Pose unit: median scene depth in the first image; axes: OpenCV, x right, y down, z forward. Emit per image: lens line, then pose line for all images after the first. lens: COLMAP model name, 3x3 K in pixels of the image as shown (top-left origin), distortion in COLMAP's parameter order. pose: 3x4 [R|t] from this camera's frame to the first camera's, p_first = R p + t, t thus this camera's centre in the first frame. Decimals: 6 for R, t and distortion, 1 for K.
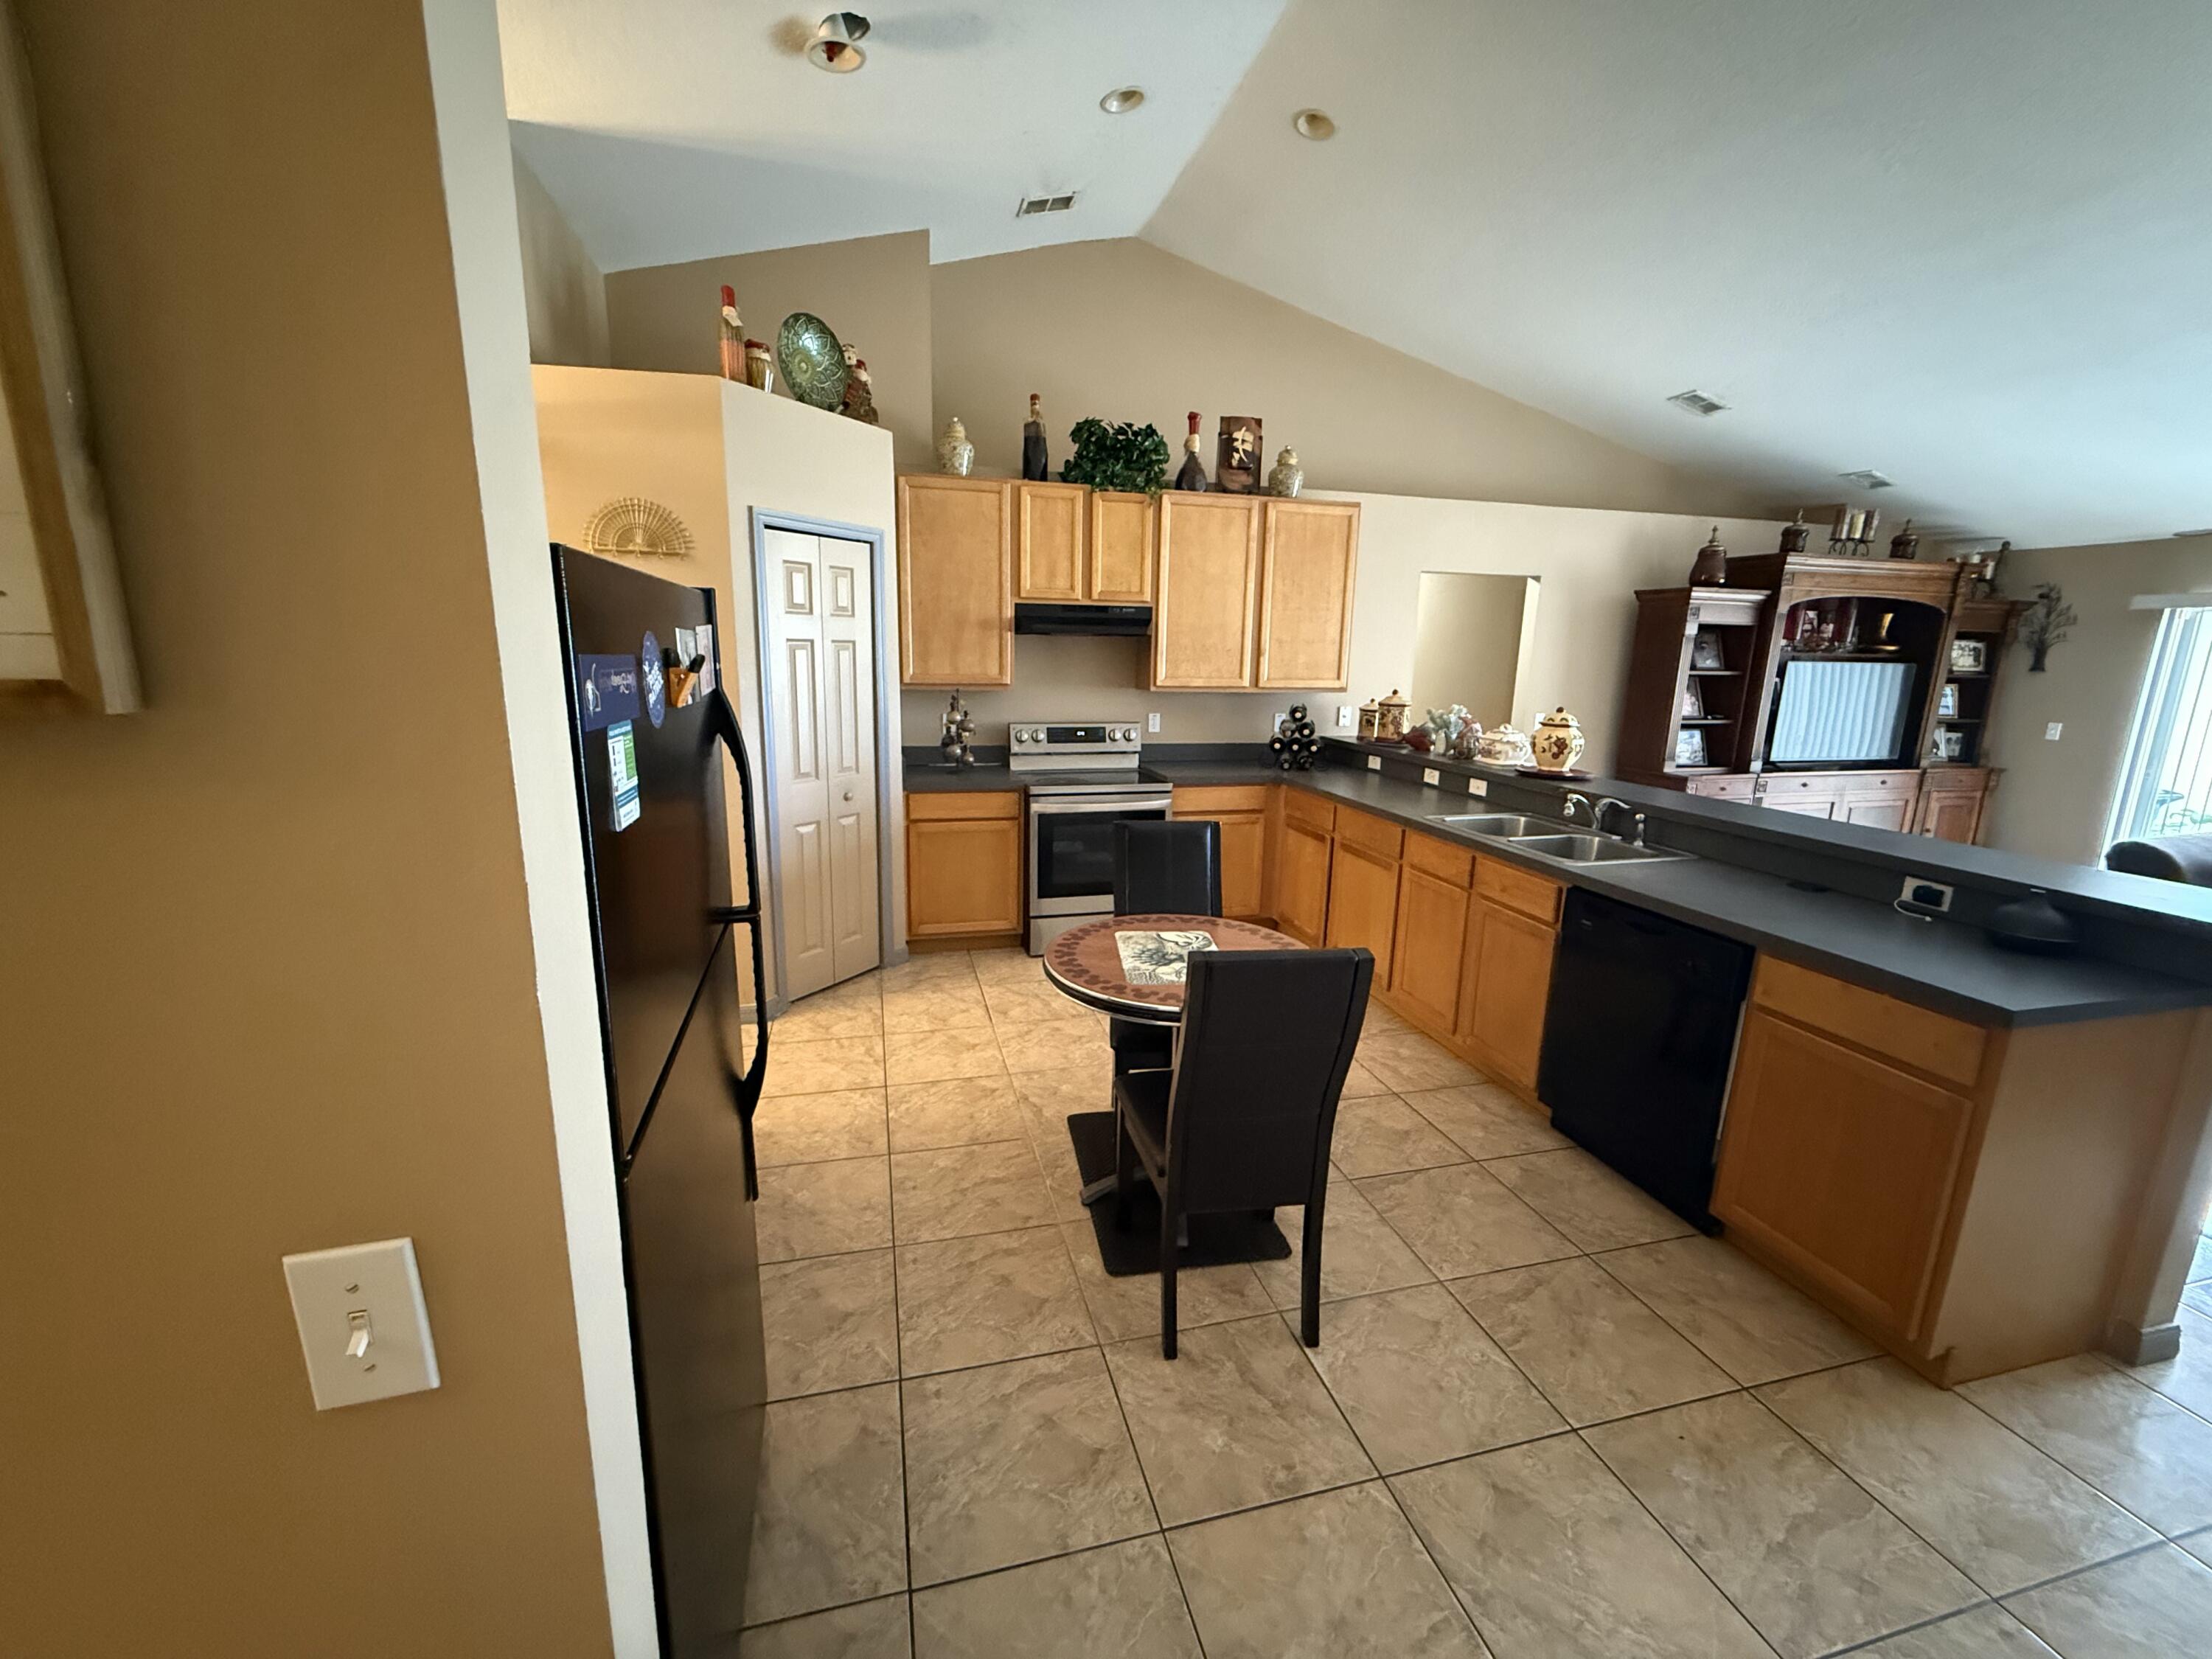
lens RADIAL K [[879.9, 0, 1100.7], [0, 879.9, 821.7], [0, 0, 1]] dist [-0.003066, 0.000597]
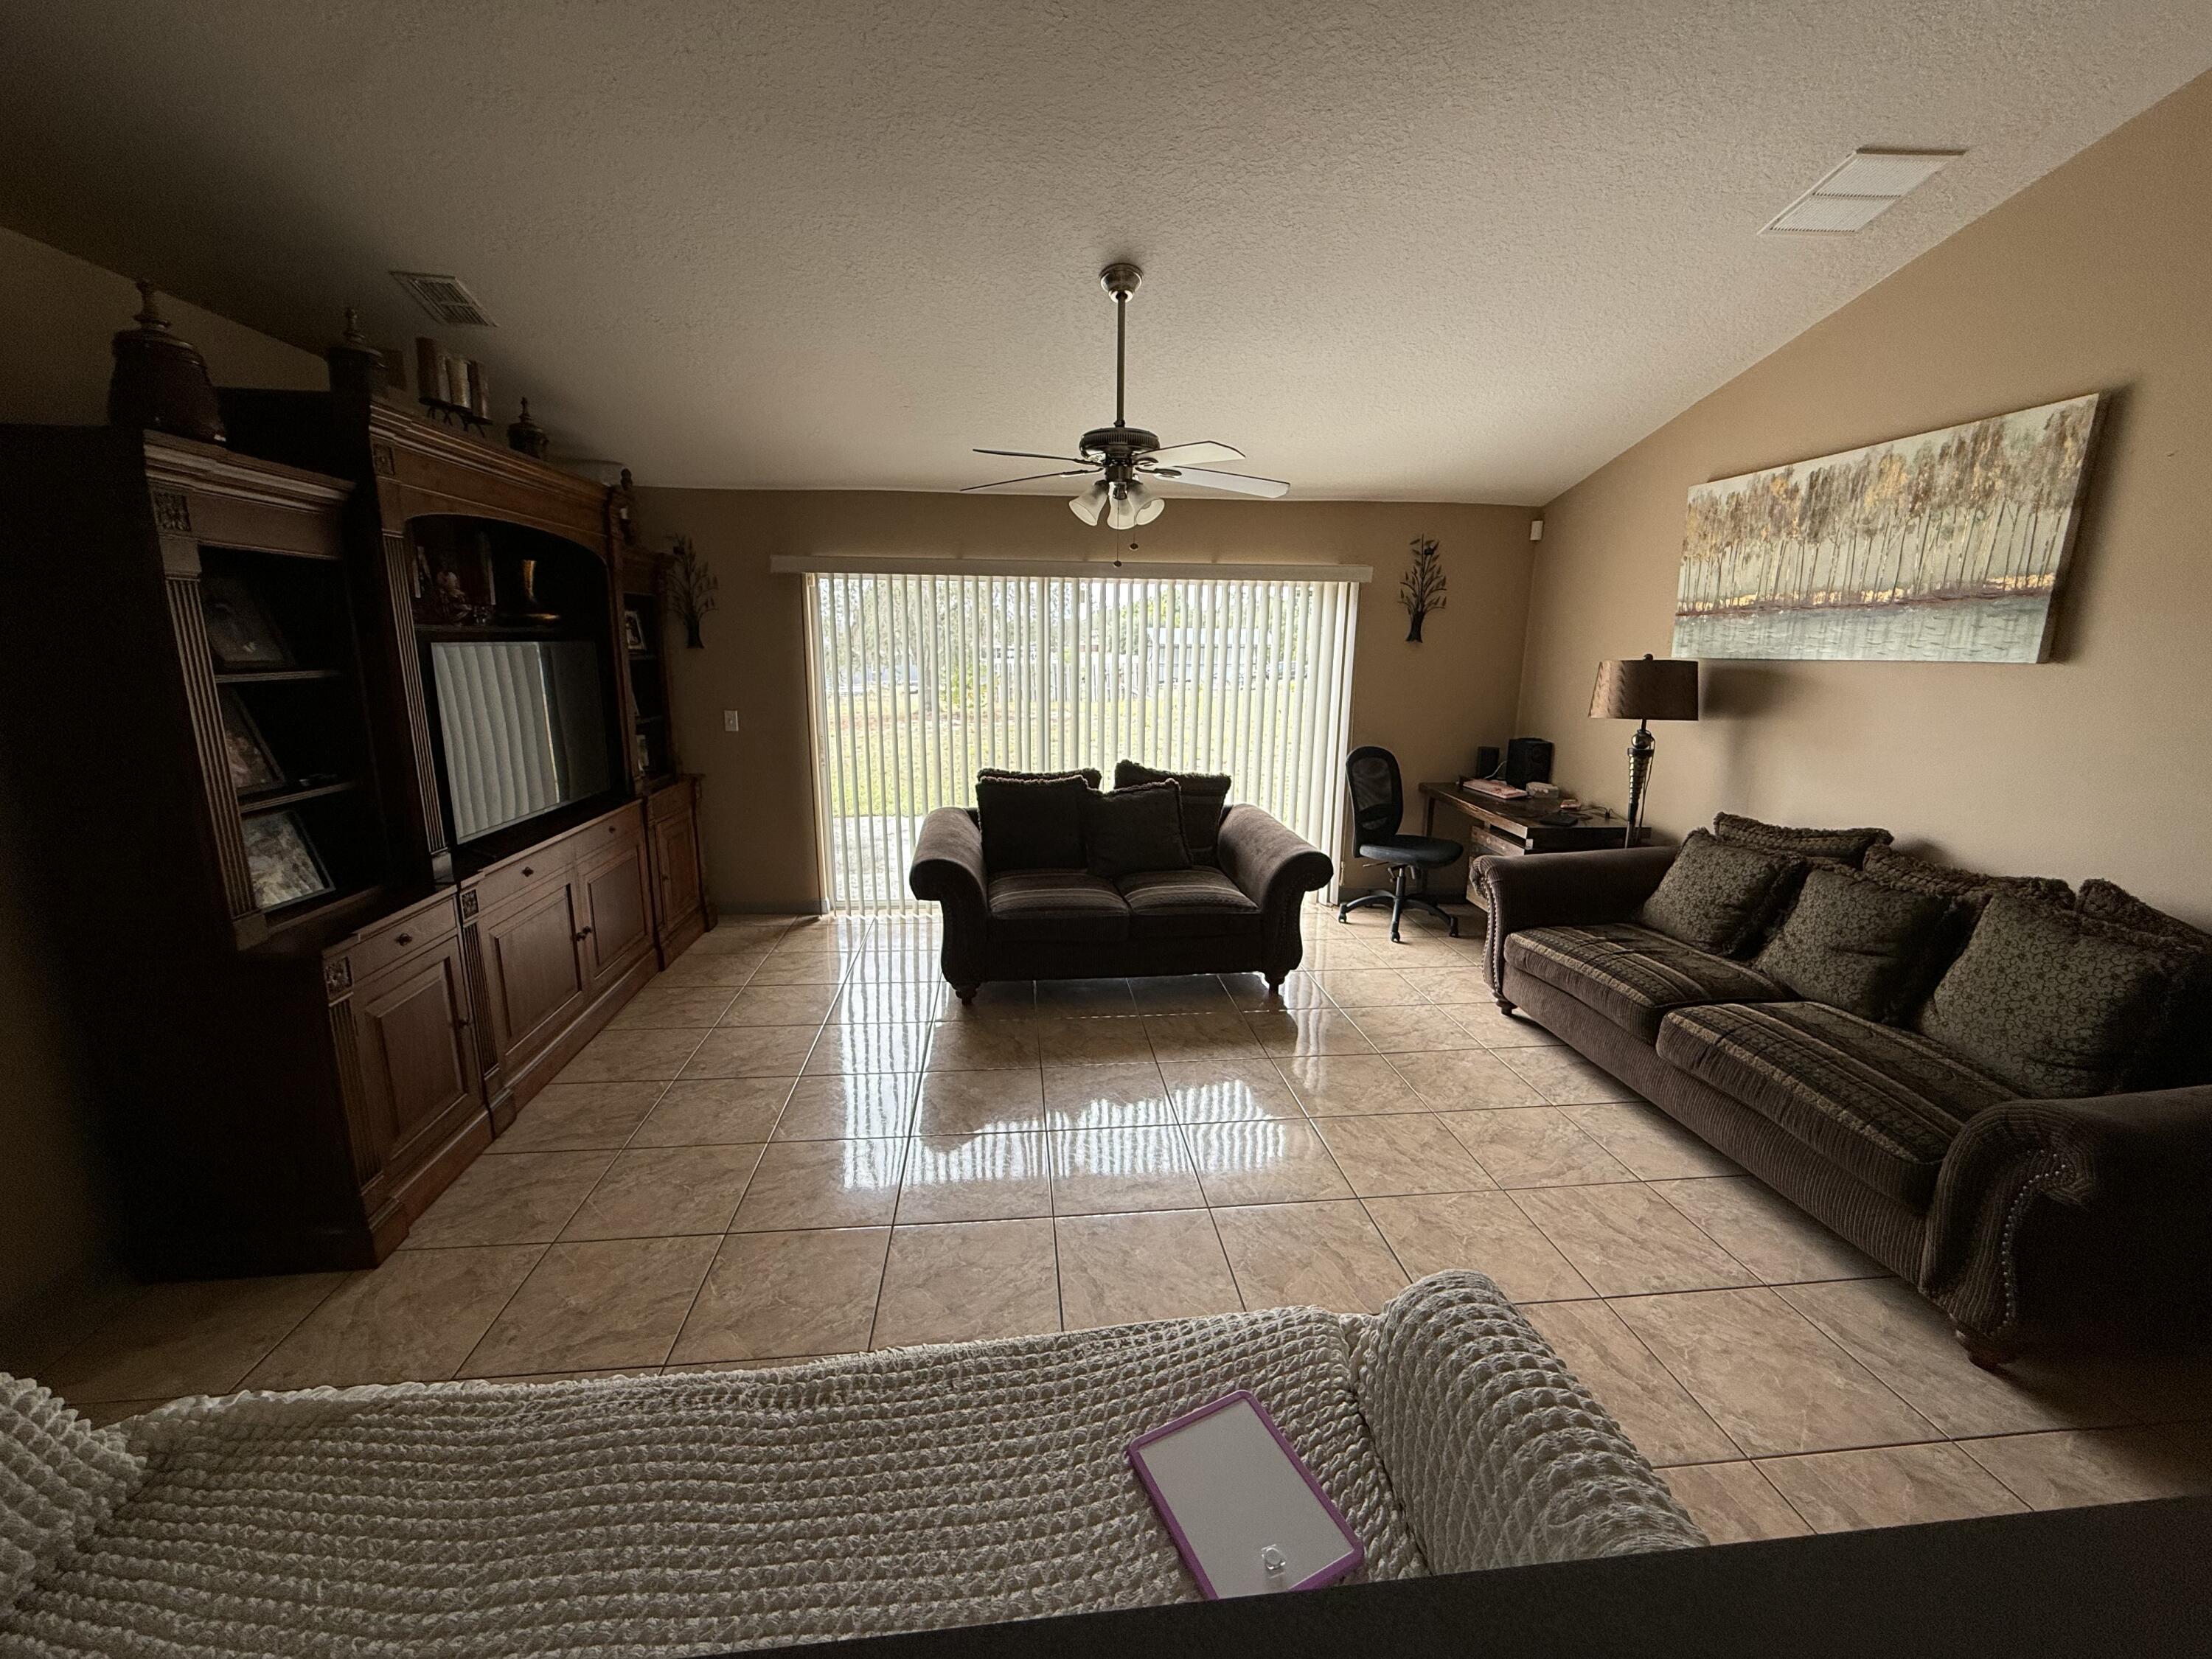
lens RADIAL K [[879.9, 0, 1096.6], [0, 879.9, 826.4], [0, 0, 1]] dist [-0.003066, 0.000597]
pose [[0.147168, -0.224872, 0.963210, 0.402517], [0.198212, 0.960765, 0.194016, -0.123856], [-0.969048, 0.162367, 0.185966, 0.661057]]
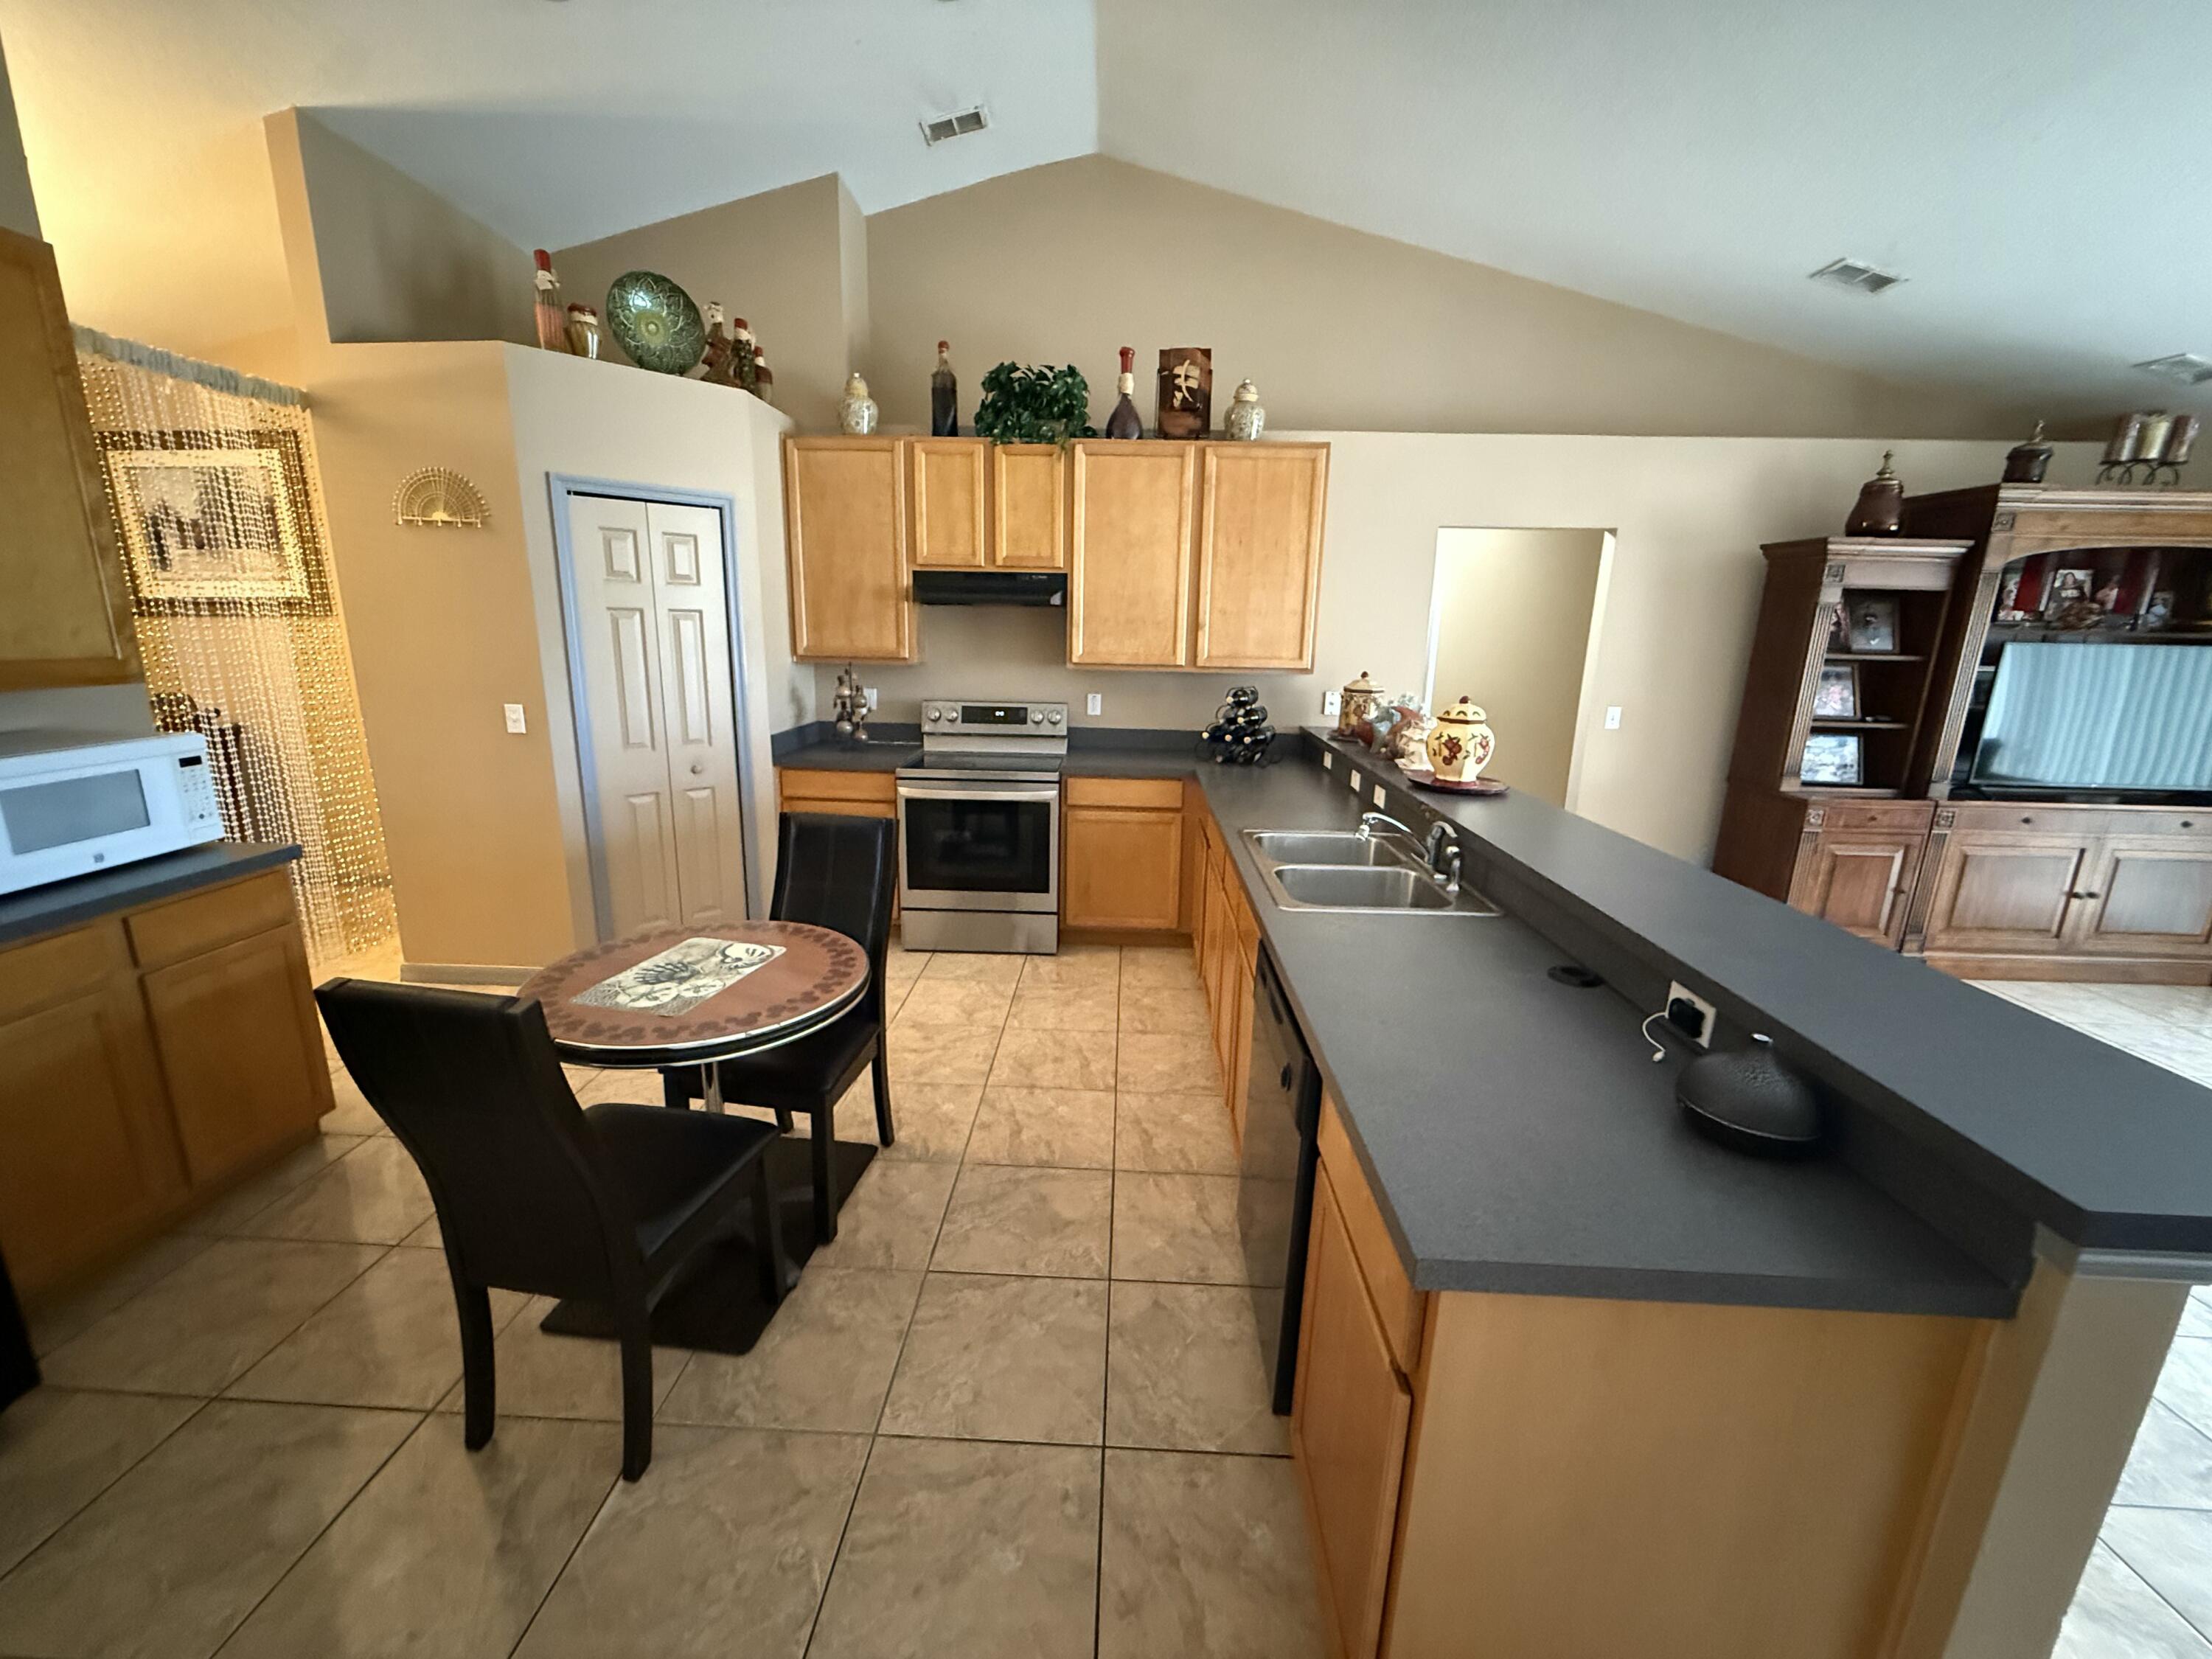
lens RADIAL K [[879.9, 0, 1099.3], [0, 879.9, 823.1], [0, 0, 1]] dist [-0.003066, 0.000597]
pose [[0.957831, 0.065953, -0.279662, 0.344073], [-0.059468, 0.997729, 0.031619, -0.021538], [0.281112, -0.013654, 0.959578, 0.147618]]
